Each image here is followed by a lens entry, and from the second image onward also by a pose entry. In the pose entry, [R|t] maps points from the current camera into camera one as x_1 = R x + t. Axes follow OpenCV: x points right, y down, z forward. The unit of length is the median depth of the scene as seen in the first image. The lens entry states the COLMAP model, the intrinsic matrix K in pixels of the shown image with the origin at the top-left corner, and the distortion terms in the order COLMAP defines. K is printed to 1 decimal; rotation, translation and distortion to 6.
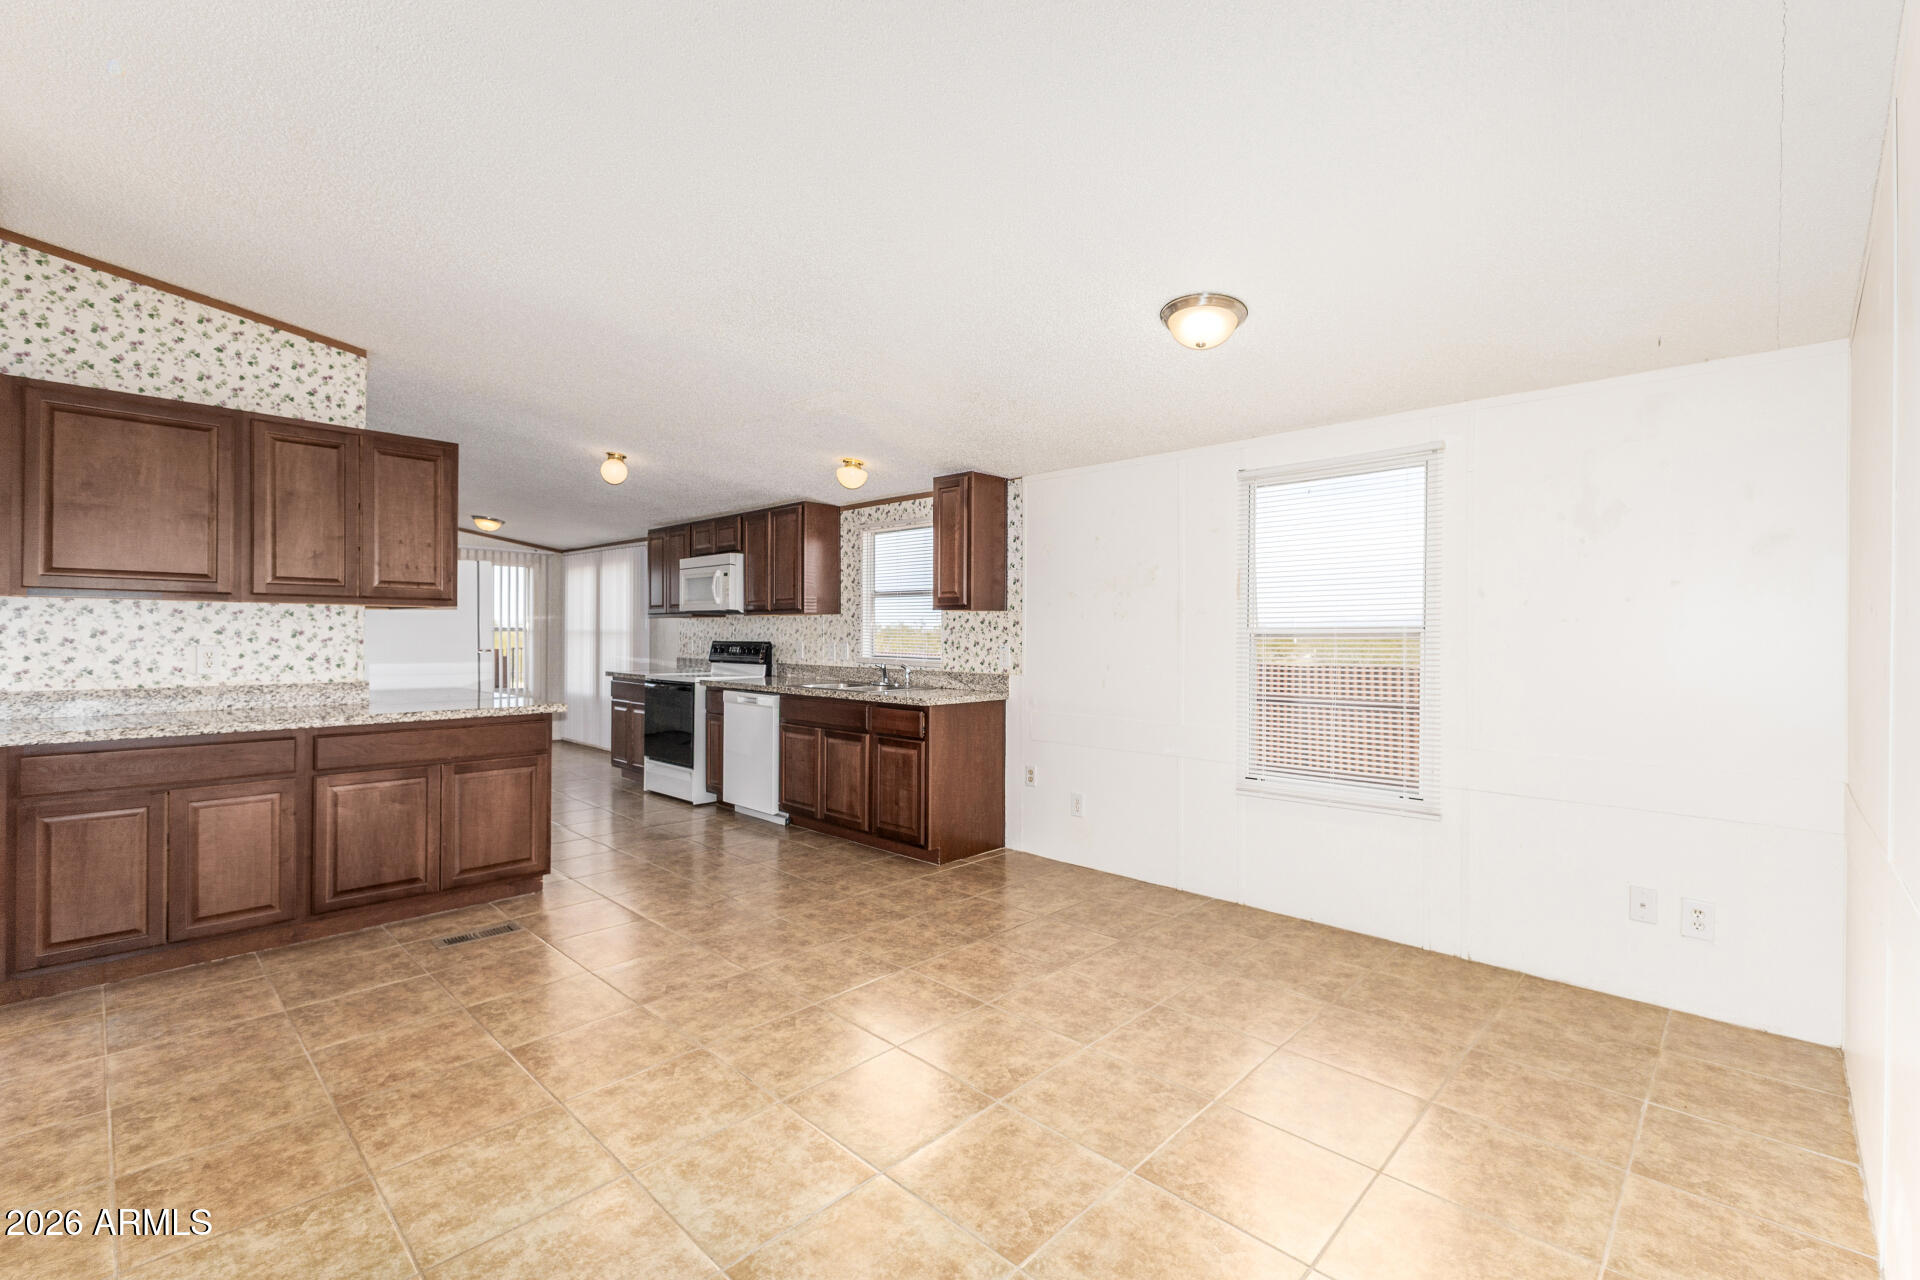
lens RADIAL K [[836.3, 0, 958.5], [0, 836.3, 634.8], [0, 0, 1]] dist [0.008565, -0.000412]
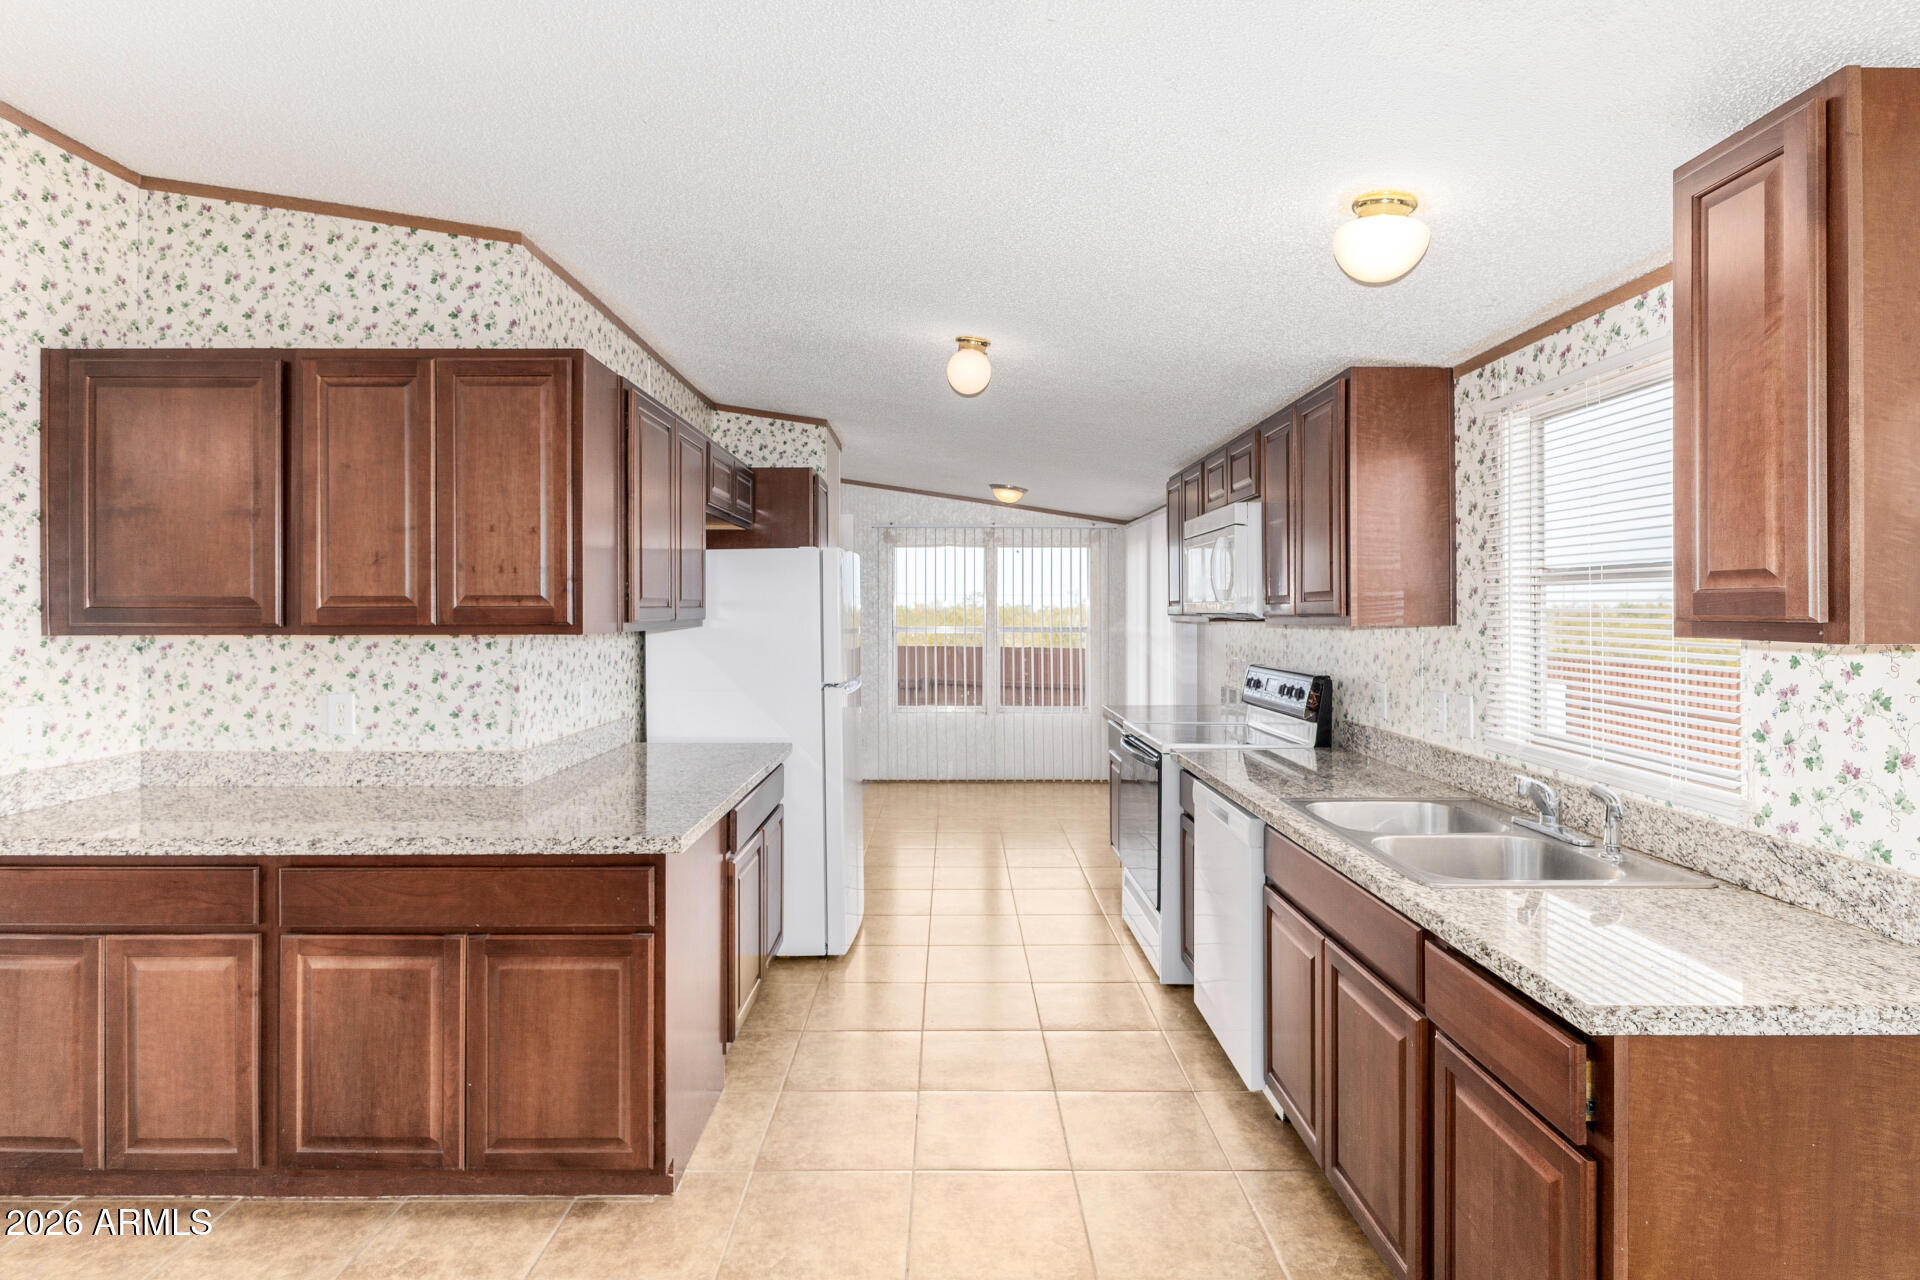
lens RADIAL K [[953.0, 0, 948.4], [0, 953.0, 608.8], [0, 0, 1]] dist [-0.000600, 0.000075]
pose [[0.691806, -0.007834, -0.722041, 0.033754], [0.004479, 0.999968, -0.006559, -0.039281], [0.722070, 0.001304, 0.691819, 0.619785]]
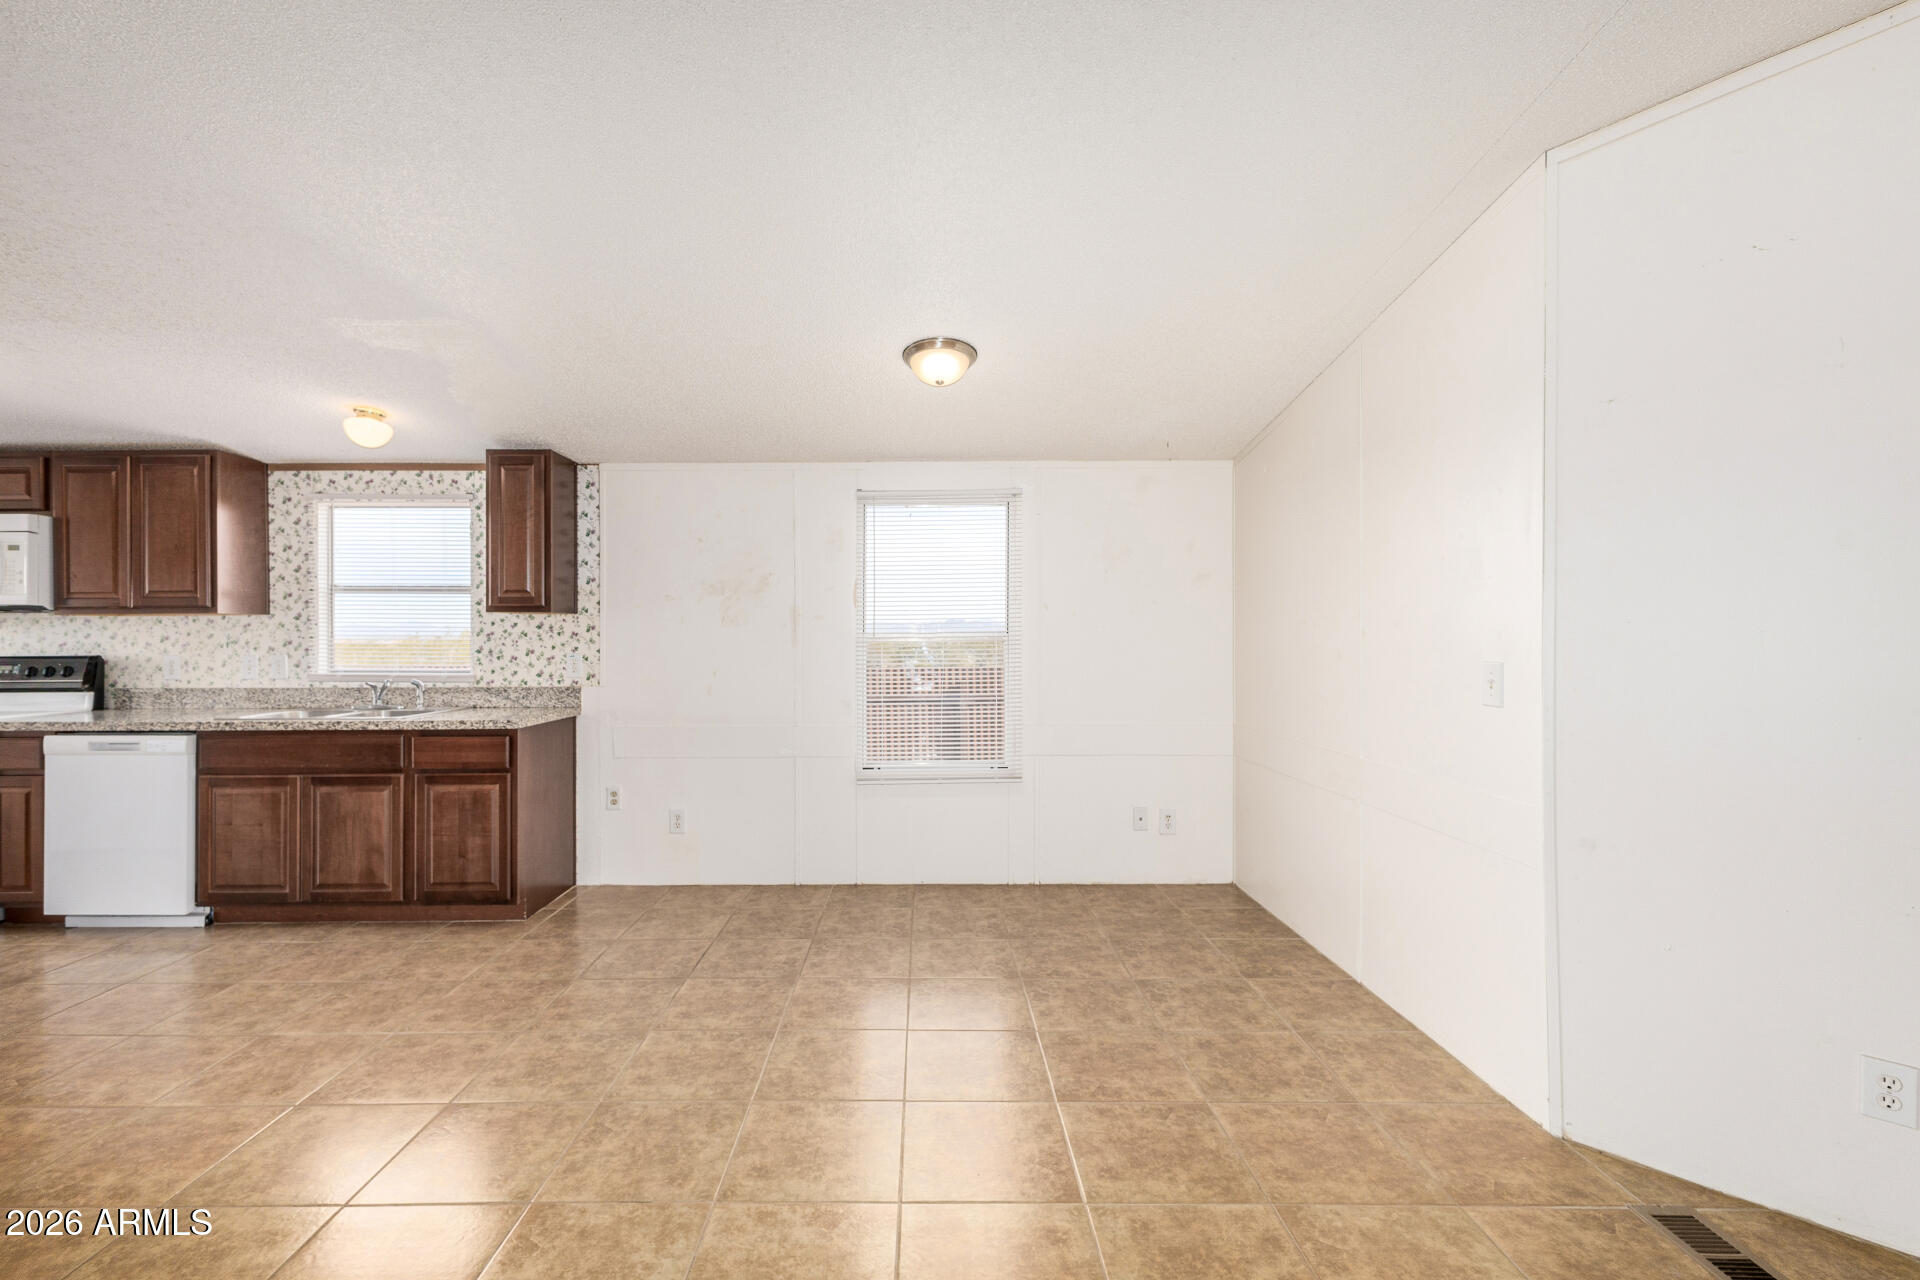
lens RADIAL K [[847.0, 0, 918.1], [0, 847.0, 634.8], [0, 0, 1]] dist [0.008276, -0.000143]
pose [[0.719648, -0.003810, 0.694329, -0.313155], [0.007430, 0.999970, -0.002214, -0.002282], [-0.694299, 0.006752, 0.719655, 0.118648]]
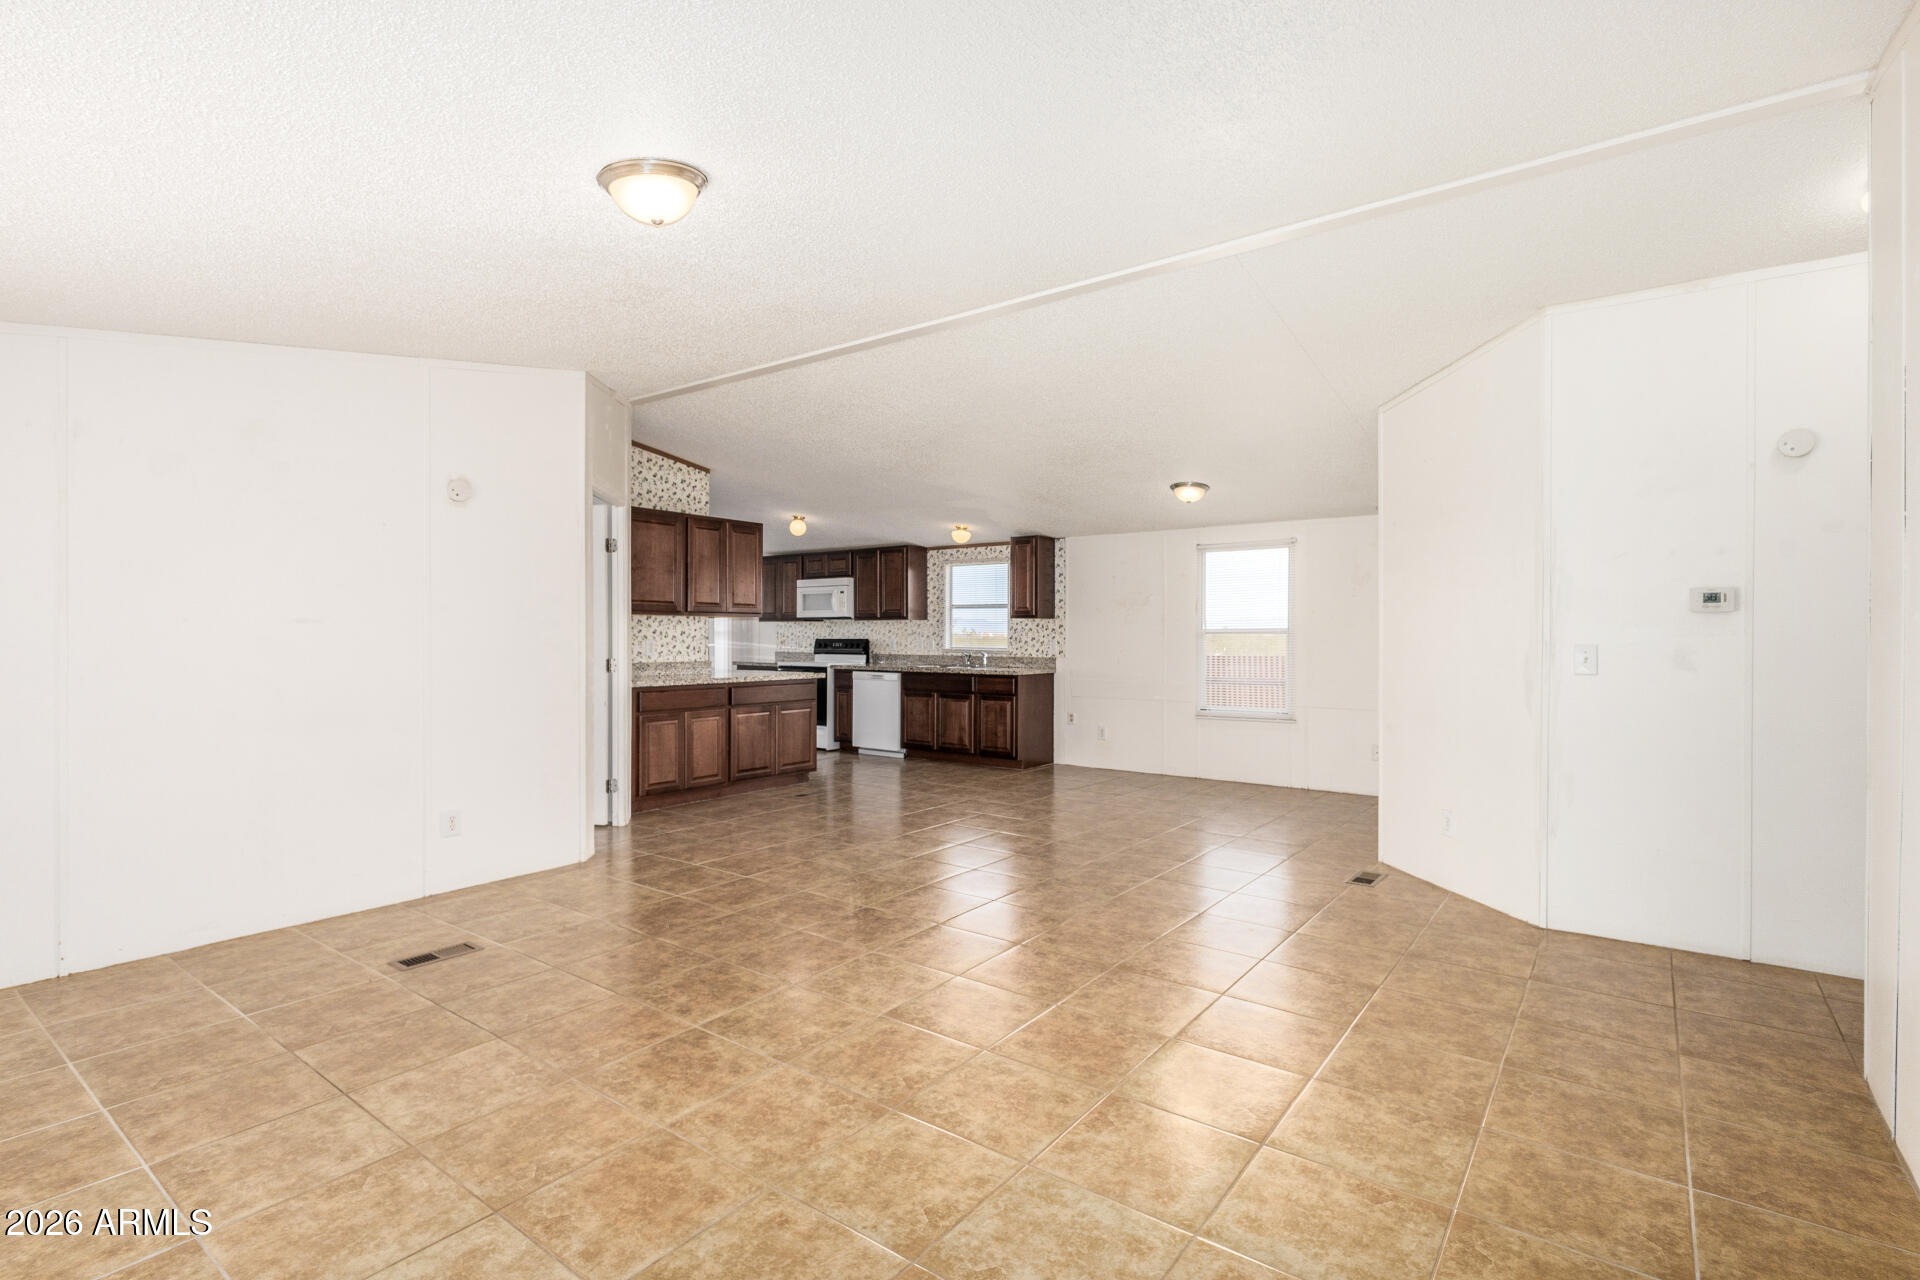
lens RADIAL K [[908.8, 0, 960.0], [0, 908.8, 640.0], [0, 0, 1]] dist [-0.020613, -0.000367]
pose [[0.992127, -0.003692, 0.125185, -0.362280], [0.003098, 0.999983, 0.004940, 0.003953], [-0.125201, -0.004513, 0.992121, -0.770868]]
